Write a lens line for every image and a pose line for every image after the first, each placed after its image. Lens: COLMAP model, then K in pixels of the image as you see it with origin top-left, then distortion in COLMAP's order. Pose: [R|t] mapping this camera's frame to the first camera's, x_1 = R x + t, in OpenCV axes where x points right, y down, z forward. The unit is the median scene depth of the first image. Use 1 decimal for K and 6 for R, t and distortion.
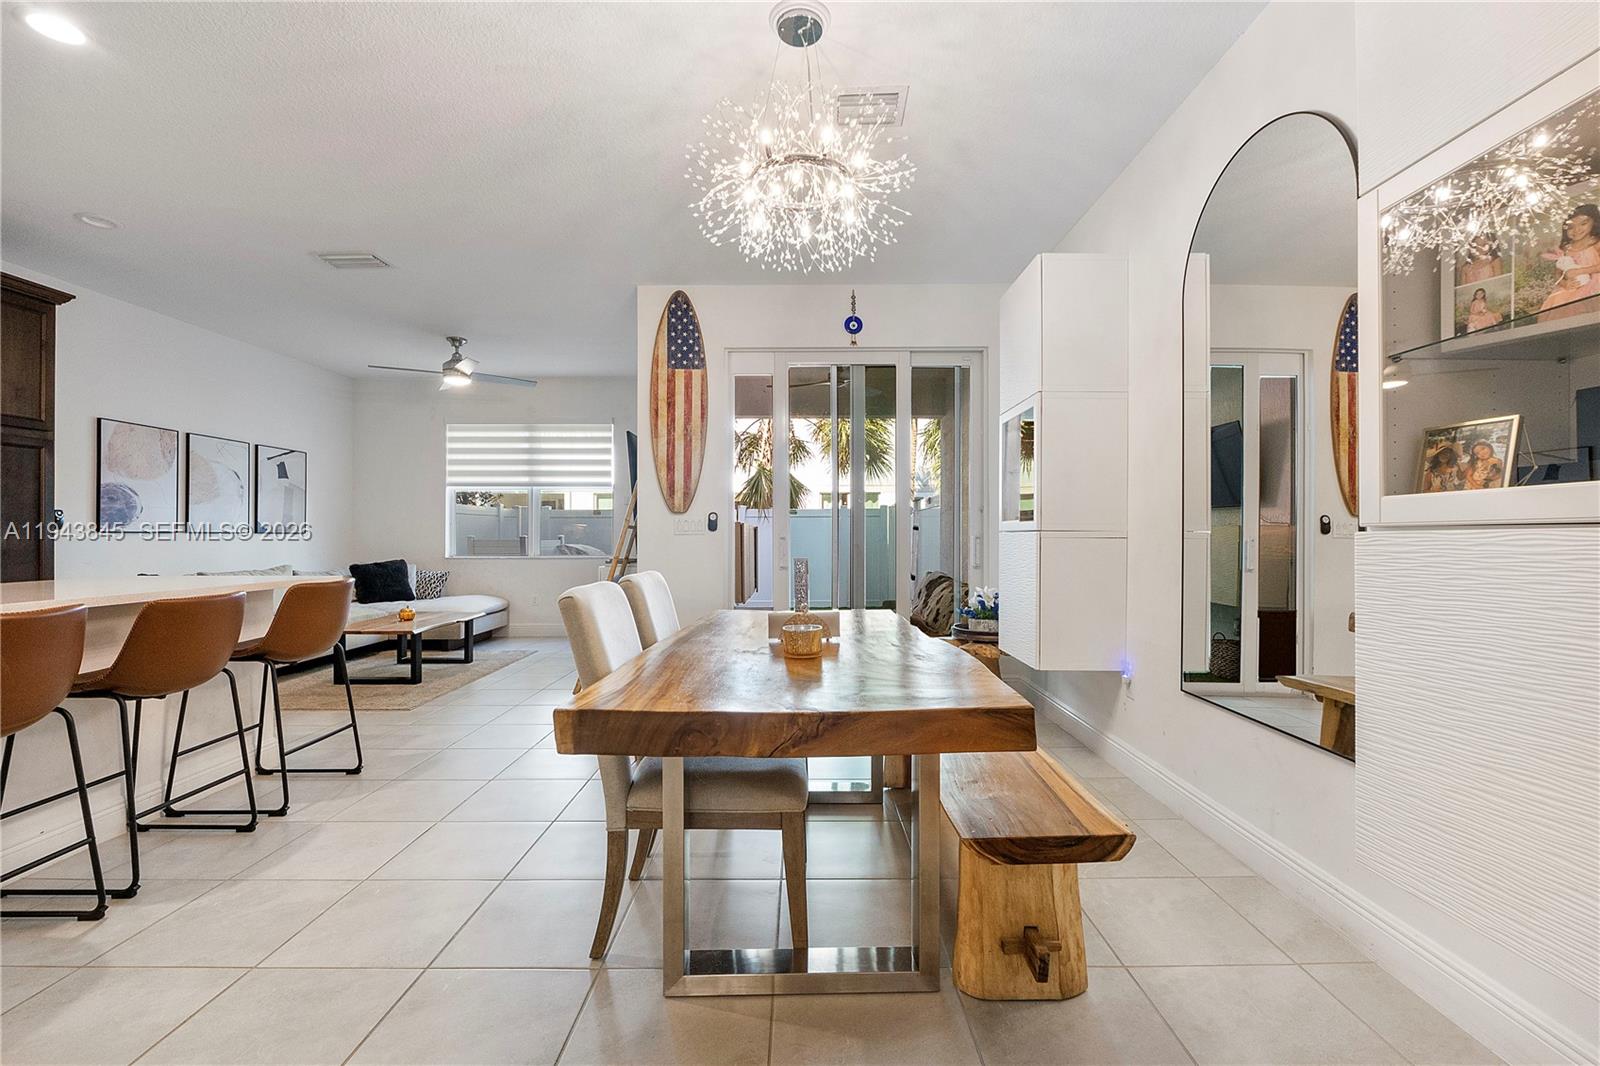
lens RADIAL K [[679.4, 0, 799.9], [0, 679.4, 536.5], [0, 0, 1]] dist [-0.008003, 0.000718]
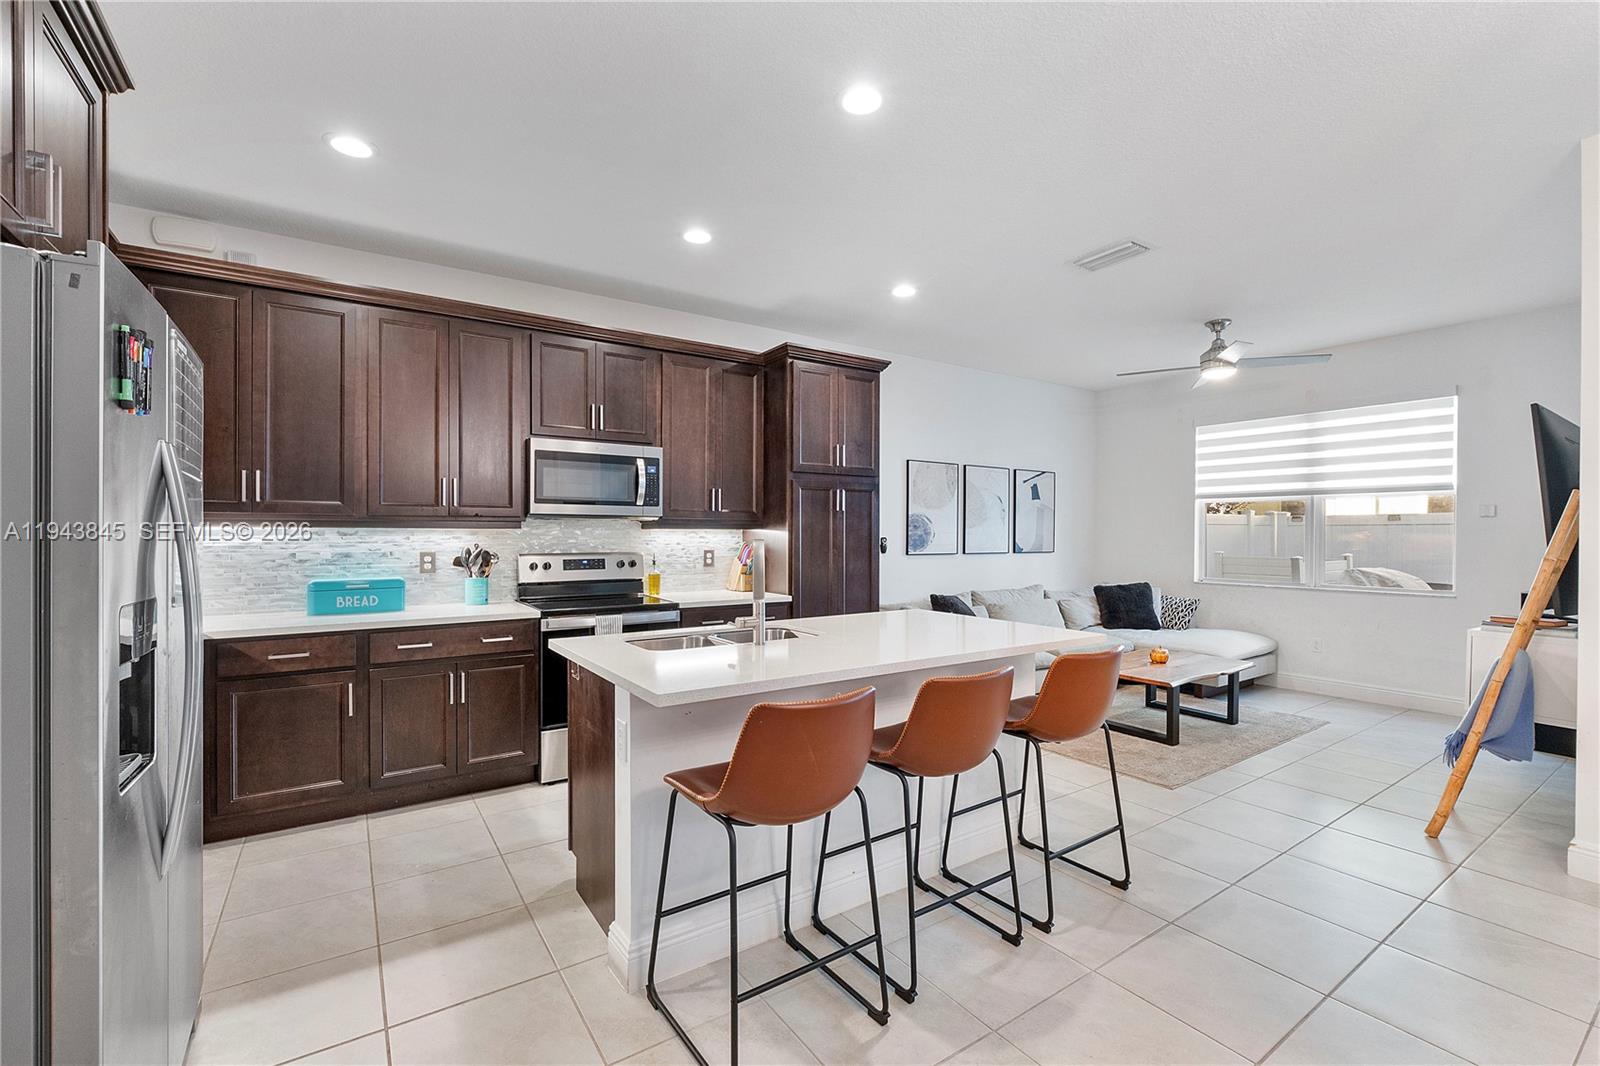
lens RADIAL K [[679.4, 0, 806.0], [0, 679.4, 532.7], [0, 0, 1]] dist [-0.008003, 0.000718]
pose [[0.566413, 0.001678, -0.824120, -0.148277], [-0.003248, 0.999995, -0.000197, -0.046561], [0.824115, 0.002788, 0.566416, 0.168826]]
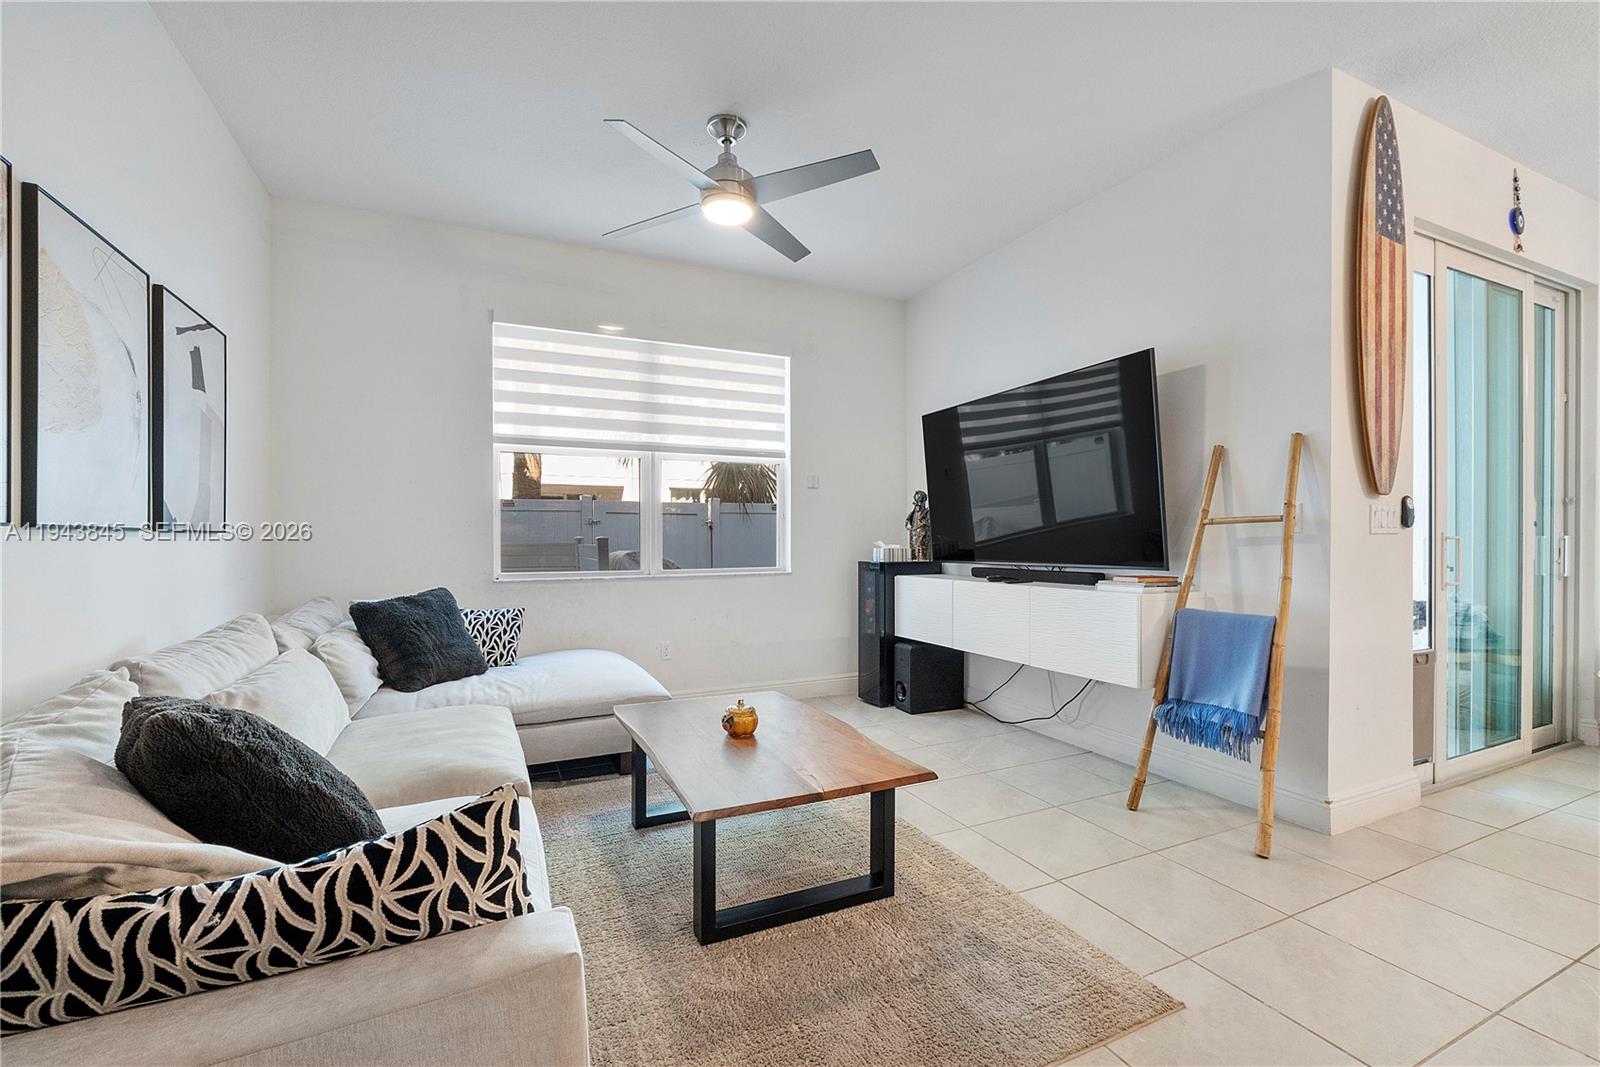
lens RADIAL K [[679.4, 0, 801.0], [0, 679.4, 541.9], [0, 0, 1]] dist [-0.008003, 0.000718]
pose [[0.906366, -0.005196, 0.422461, -0.844371], [0.003114, 0.999979, 0.005618, -0.000548], [-0.422481, -0.003777, 0.906364, 0.695506]]
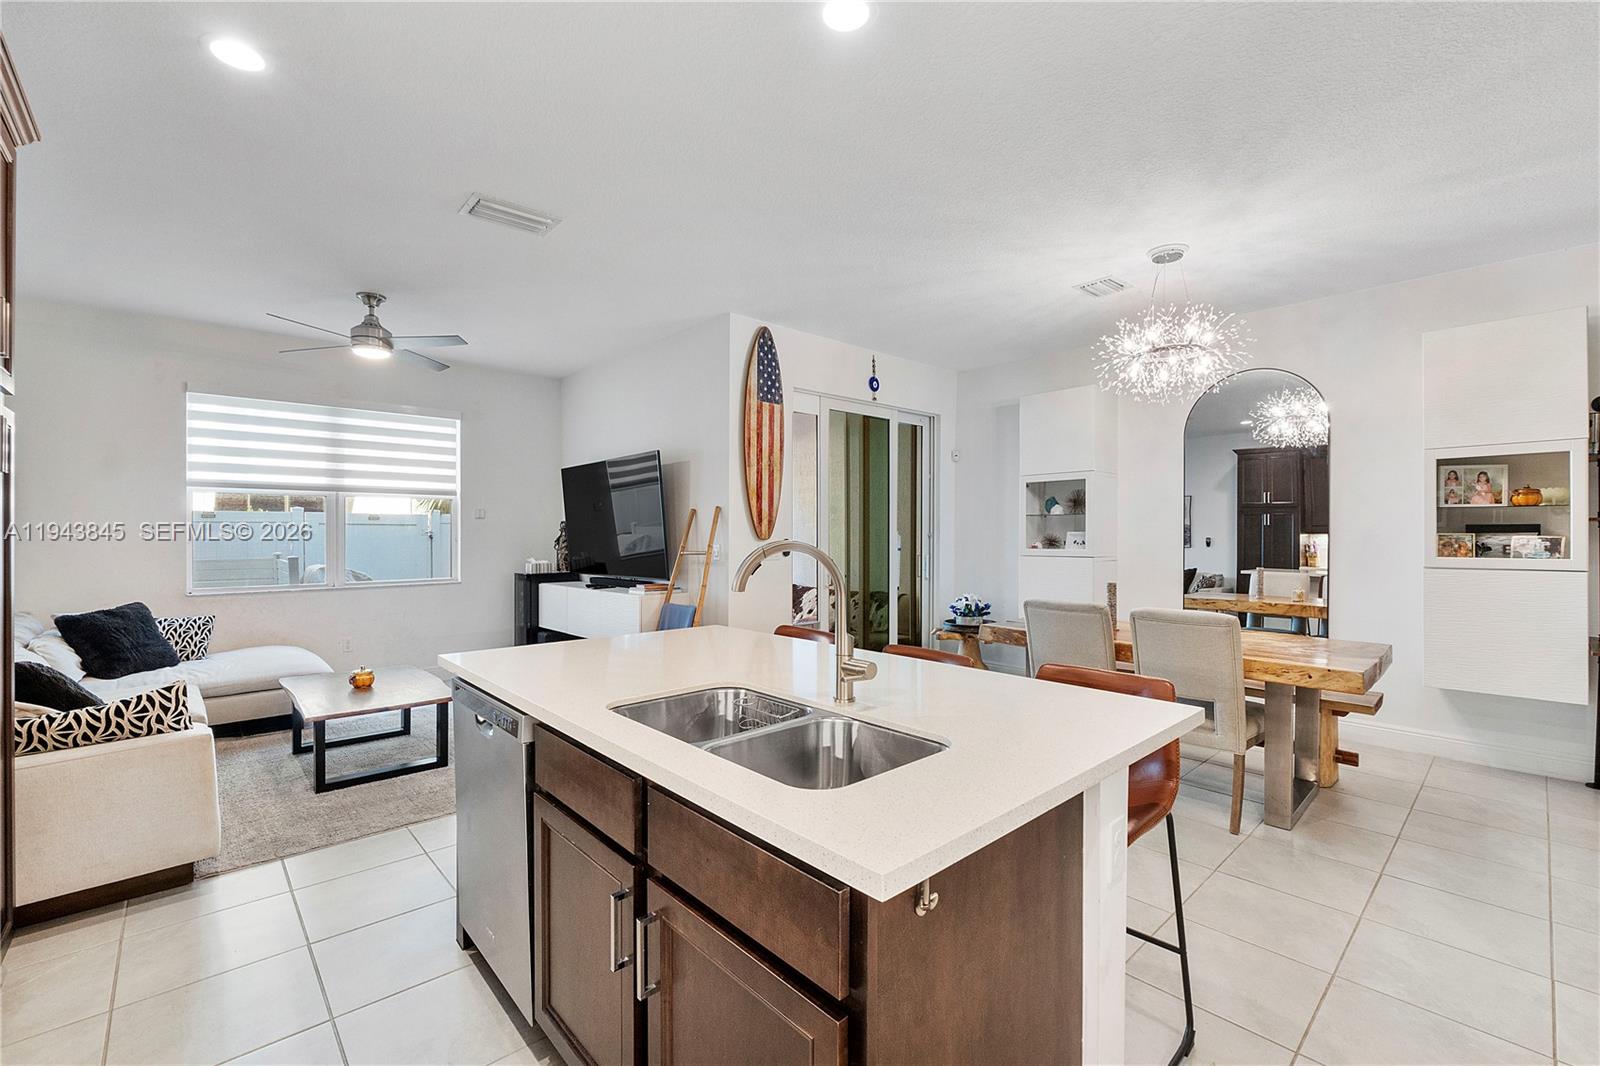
lens RADIAL K [[679.4, 0, 800.5], [0, 679.4, 531.9], [0, 0, 1]] dist [-0.008003, 0.000718]
pose [[0.738923, 0.000218, 0.673790, -0.837118], [0.000738, 0.999999, -0.001133, -0.045484], [-0.673790, 0.001334, 0.738922, 0.191138]]
